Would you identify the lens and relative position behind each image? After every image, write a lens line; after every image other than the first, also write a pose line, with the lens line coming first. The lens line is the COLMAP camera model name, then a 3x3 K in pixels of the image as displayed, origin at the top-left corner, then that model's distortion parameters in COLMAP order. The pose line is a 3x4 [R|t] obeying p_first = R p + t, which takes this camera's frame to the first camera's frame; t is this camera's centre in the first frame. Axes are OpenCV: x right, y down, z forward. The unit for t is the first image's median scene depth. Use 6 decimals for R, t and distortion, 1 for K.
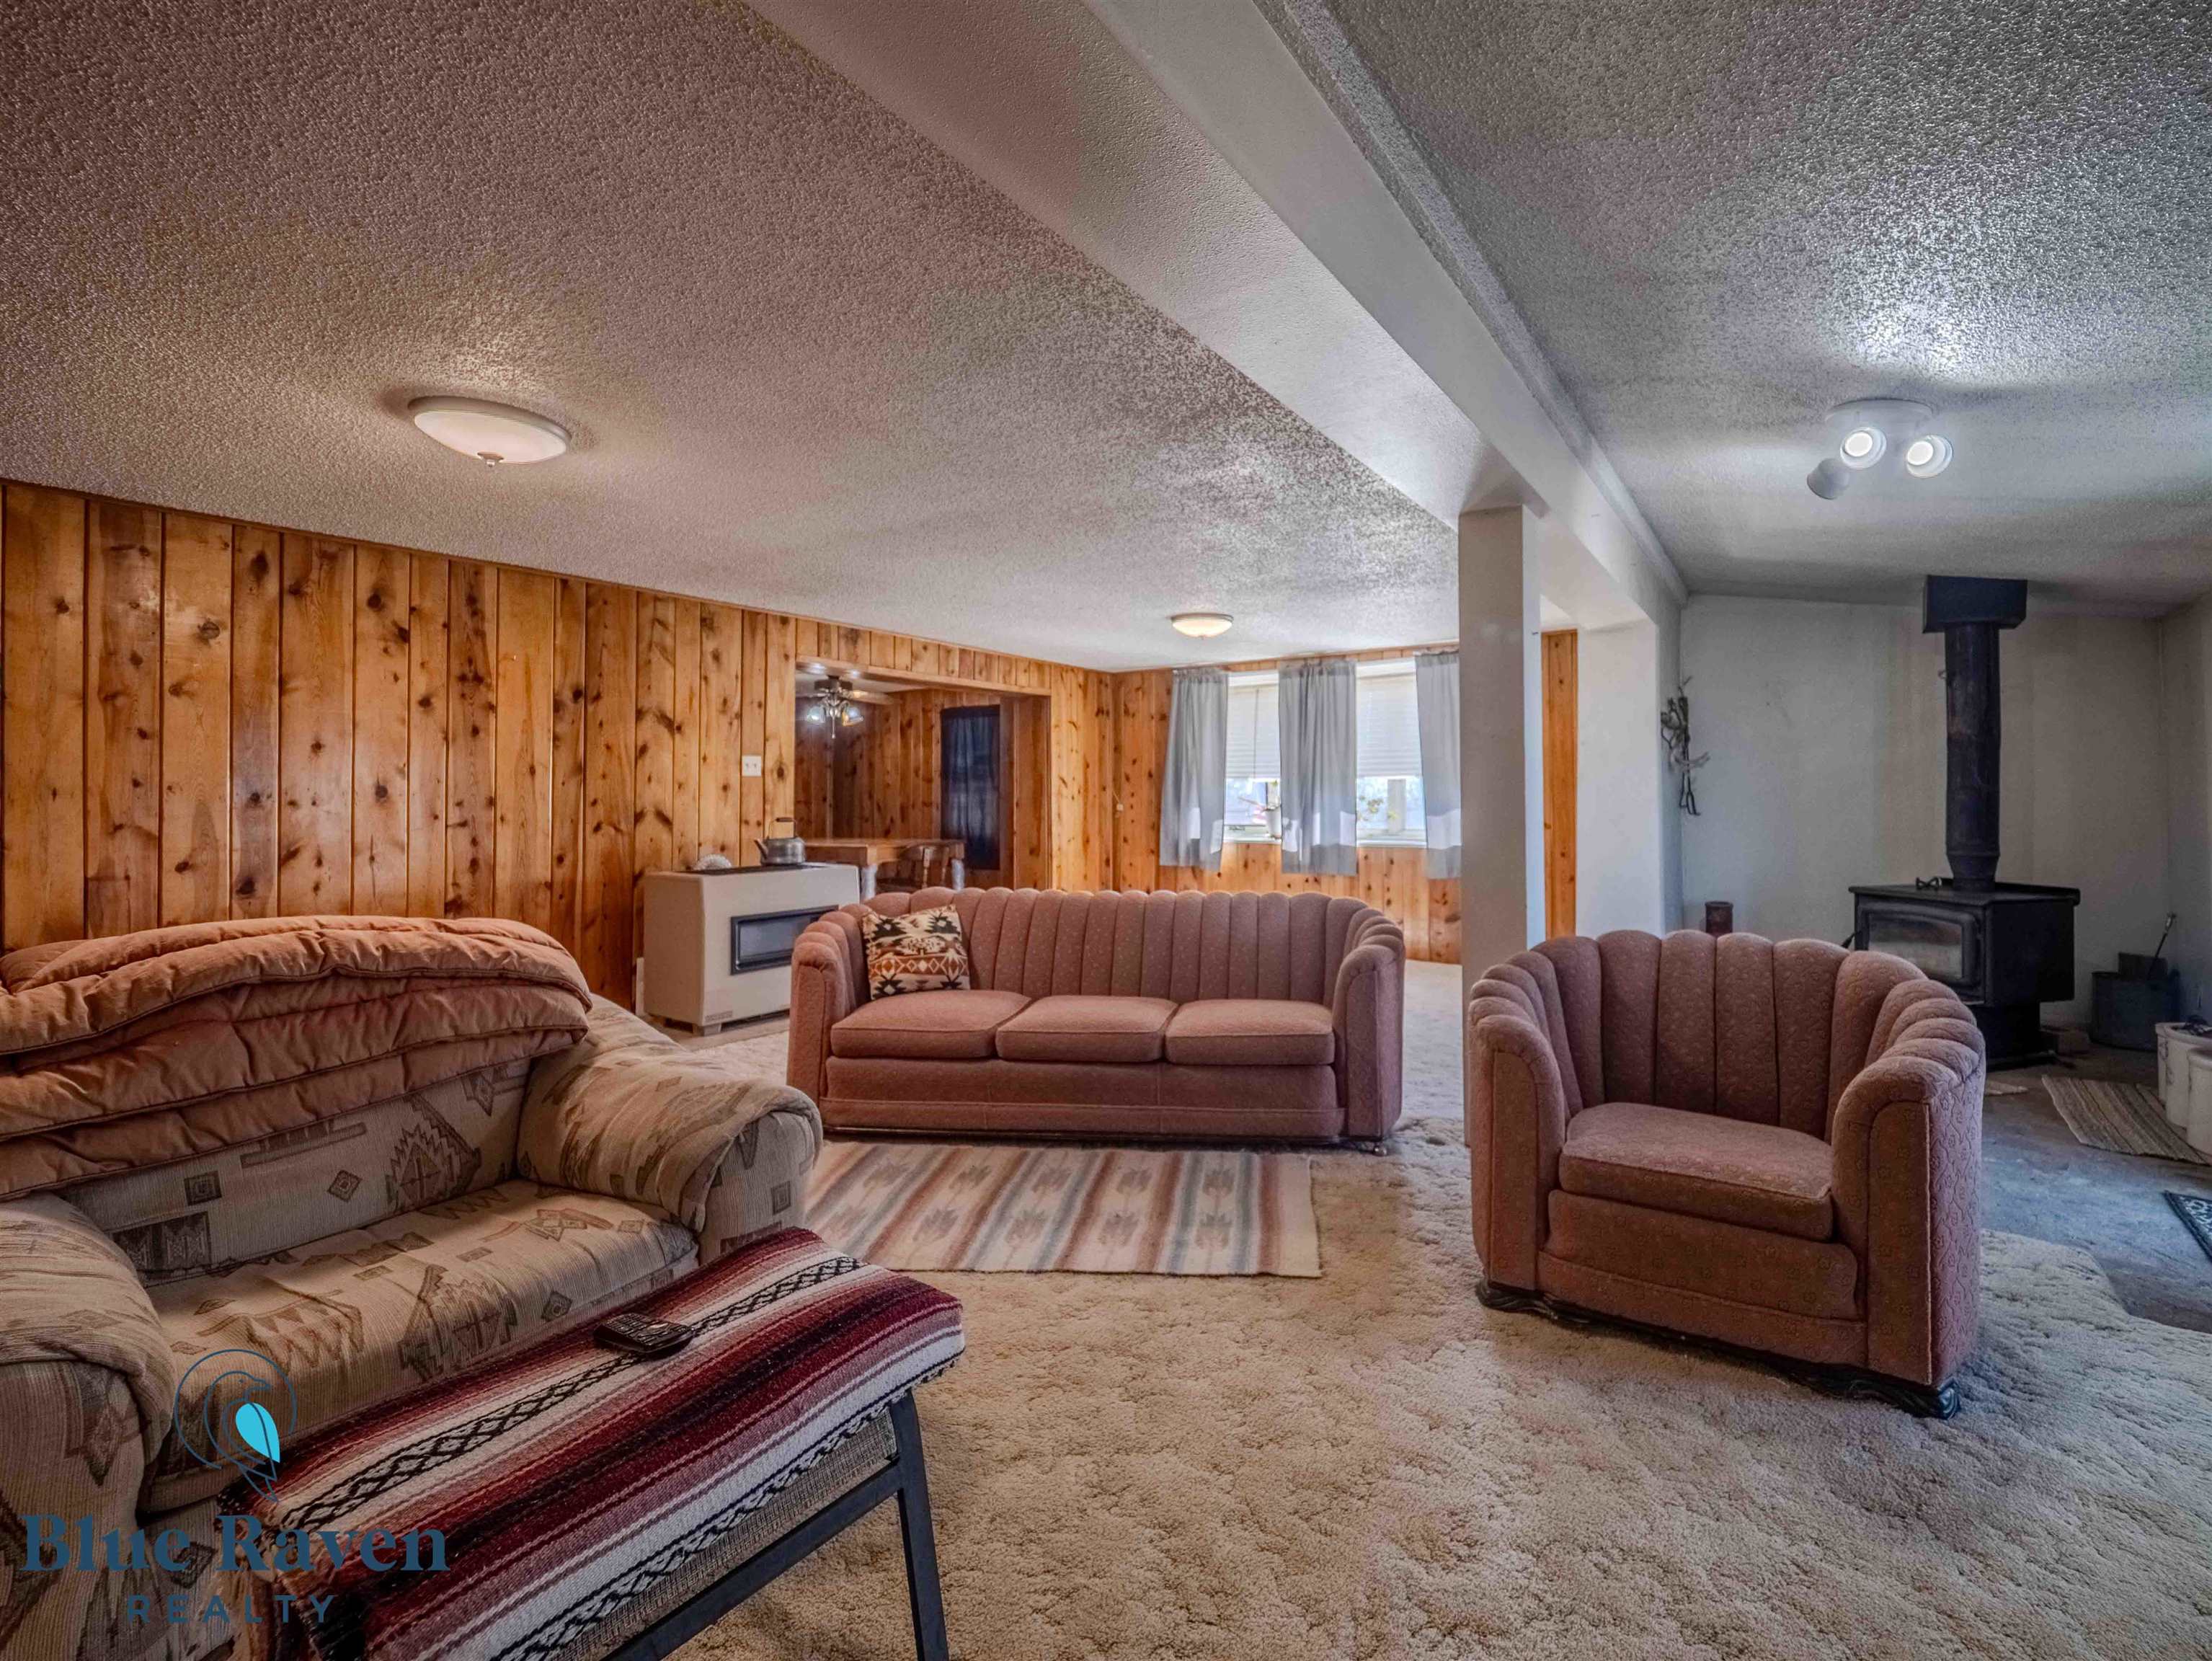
lens RADIAL K [[952.8, 0, 1190.2], [0, 952.8, 785.0], [0, 0, 1]] dist [0.002222, -0.000065]
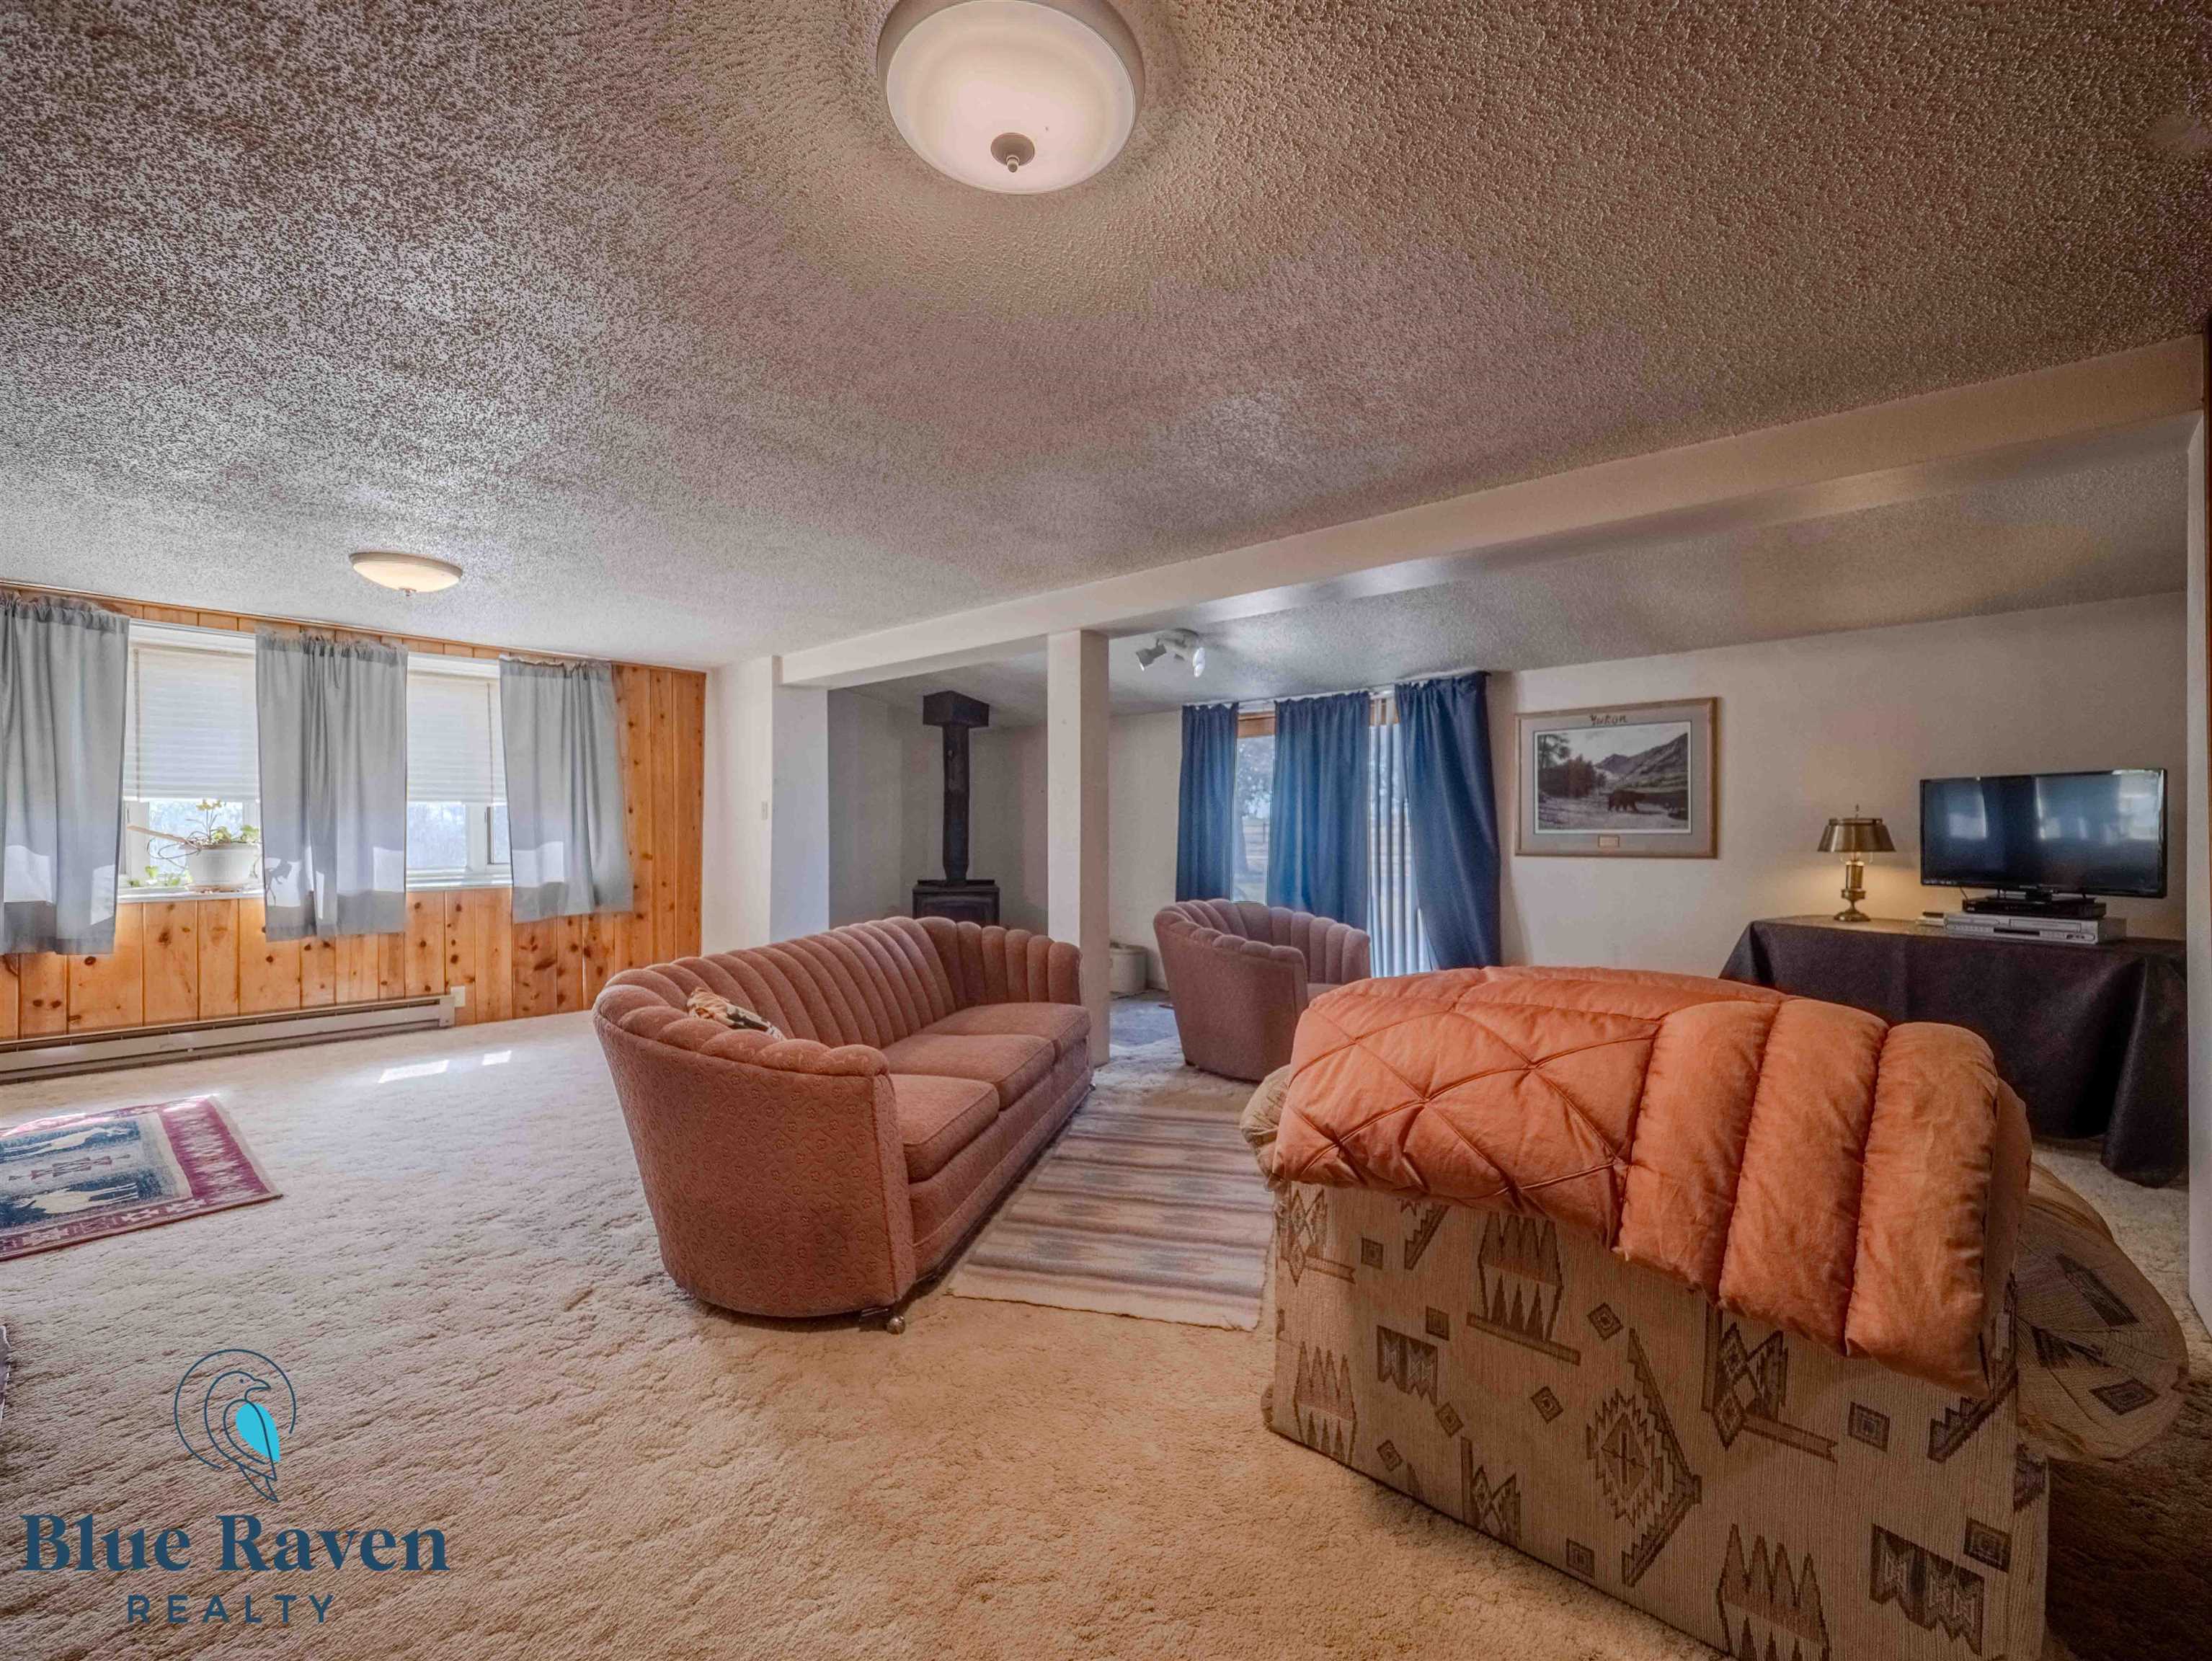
lens RADIAL K [[925.7, 0, 1103.4], [0, 925.7, 844.6], [0, 0, 1]] dist [-0.011166, -0.000059]
pose [[0.135623, -0.014264, 0.990658, -0.574968], [-0.015614, 0.999741, 0.016532, 0.006473], [-0.990637, -0.017711, 0.135365, 0.416875]]
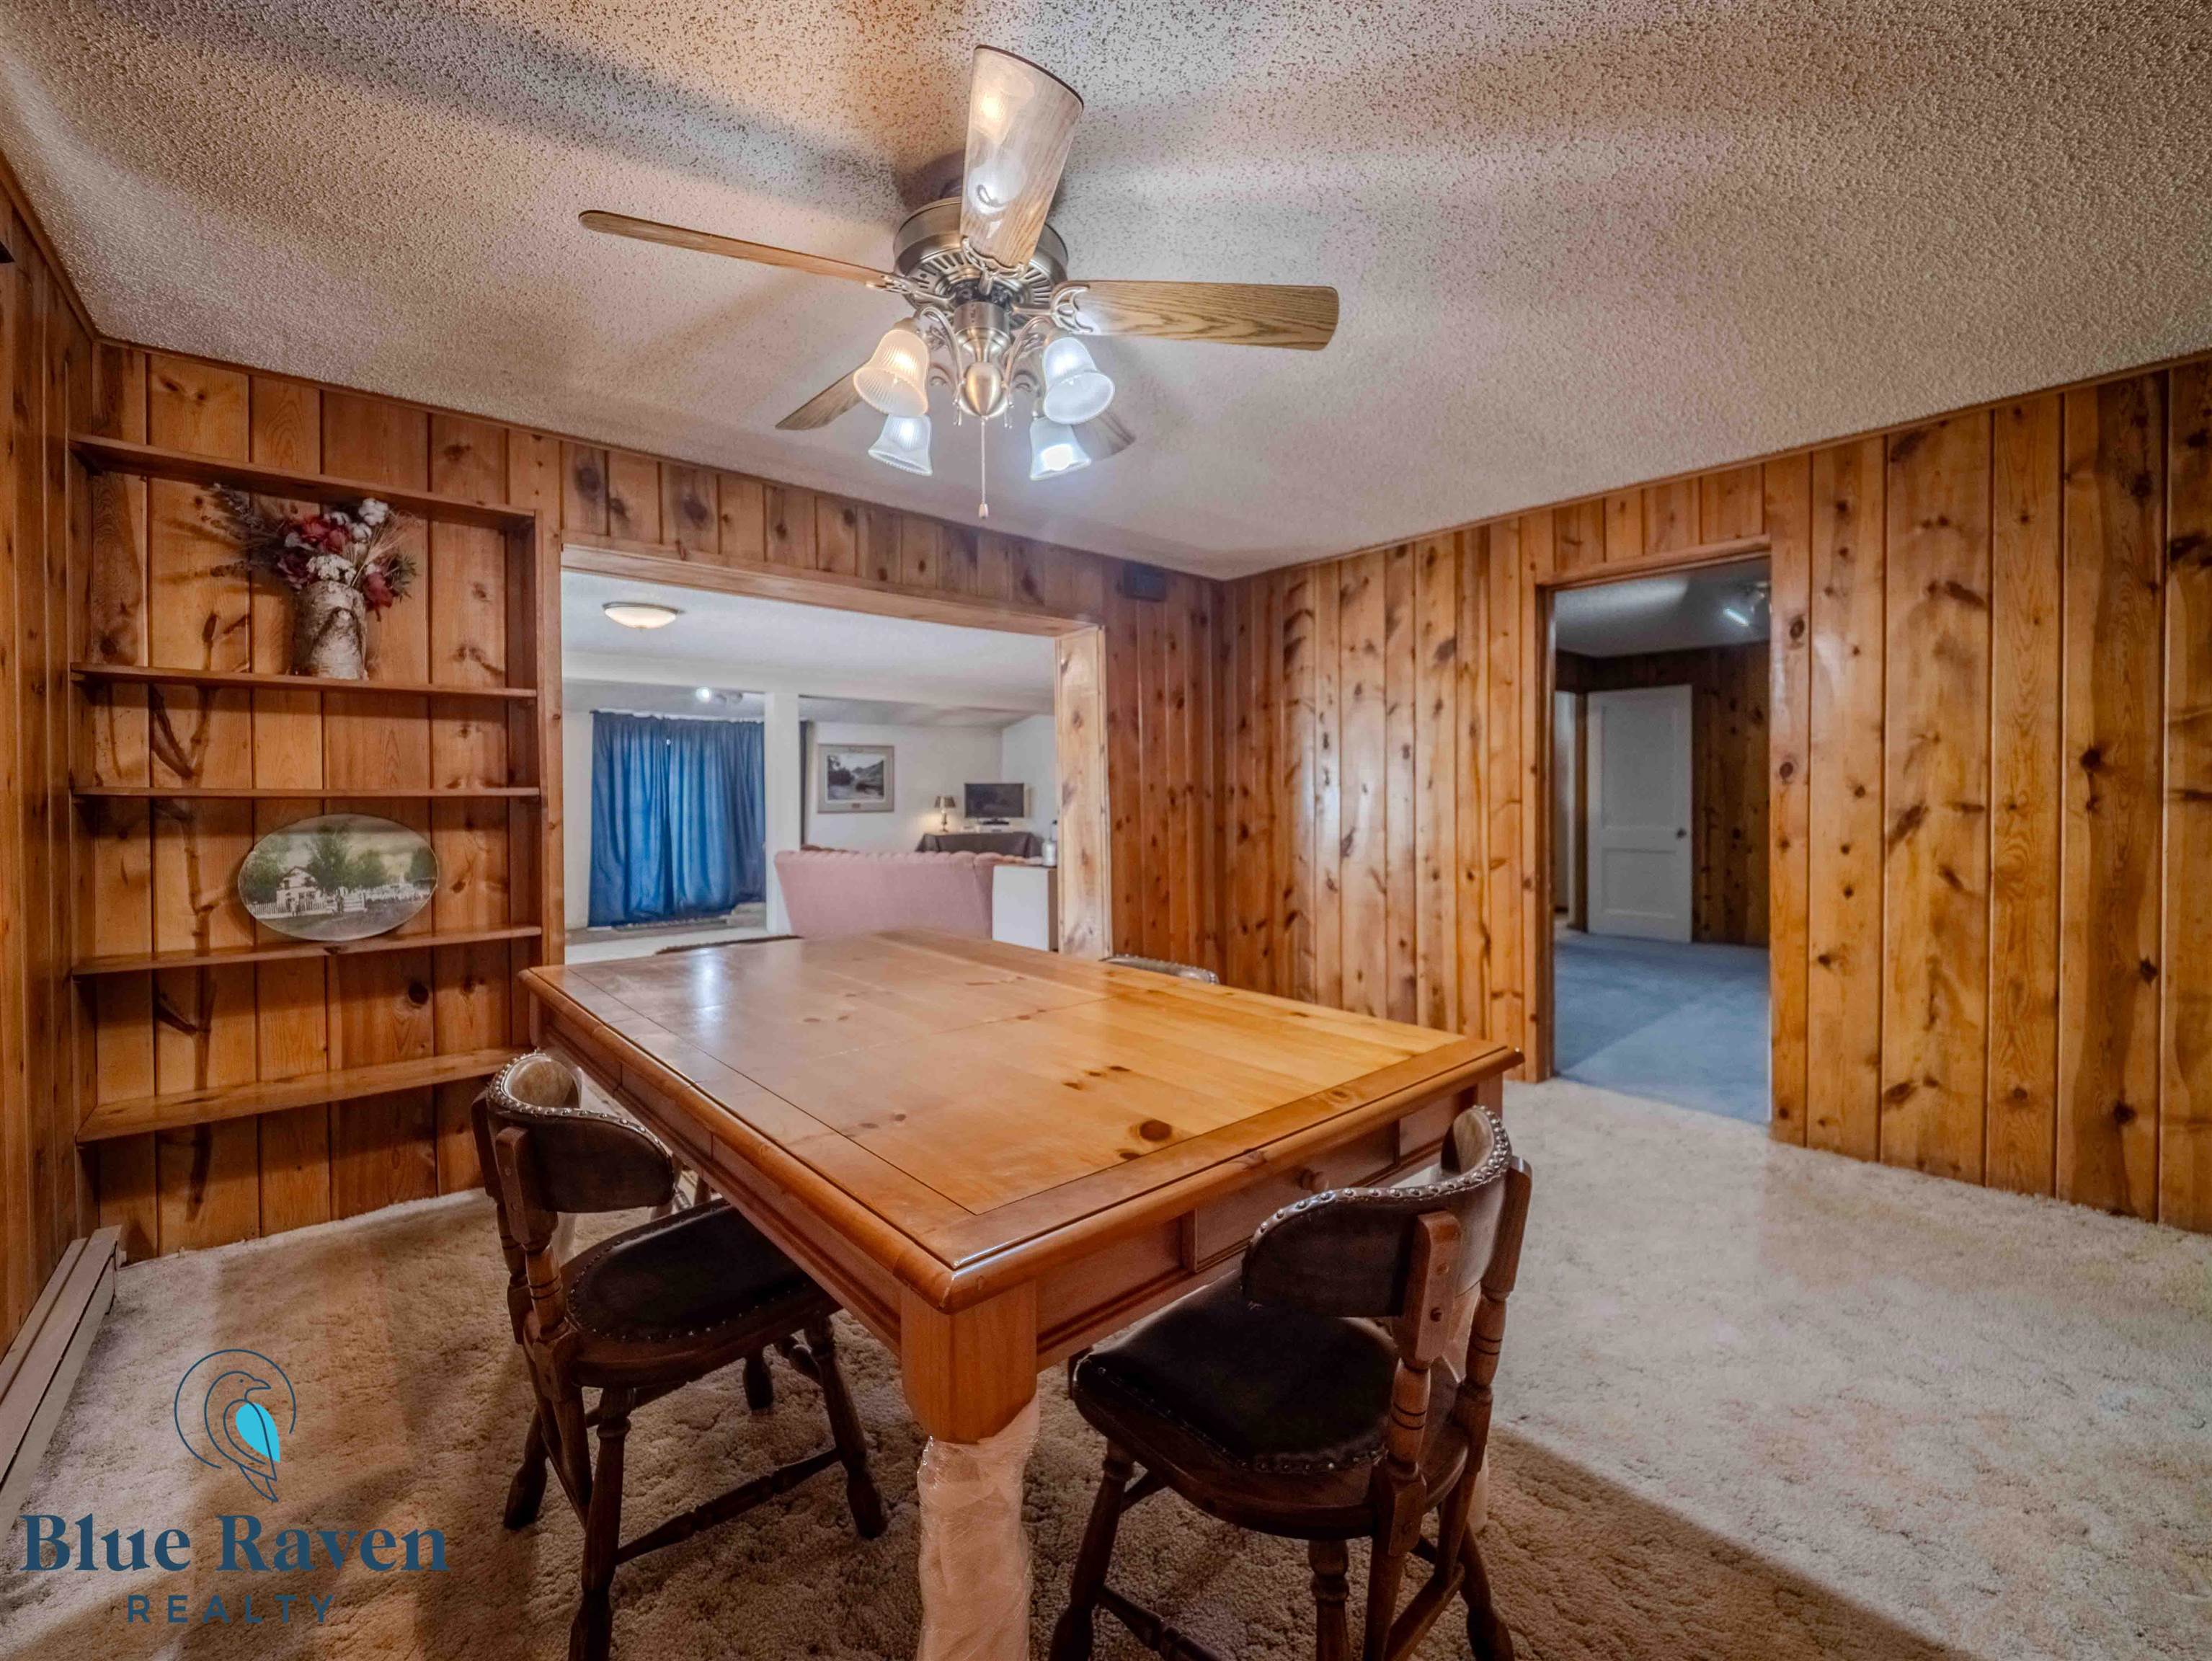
lens RADIAL K [[927.9, 0, 1118.2], [0, 927.9, 805.6], [0, 0, 1]] dist [-0.000988, -0.000002]
pose [[-0.965089, 0.005581, 0.261864, -0.671731], [0.004208, 0.999974, -0.005806, 0.022579], [-0.261890, -0.004501, -0.965087, 1.752584]]
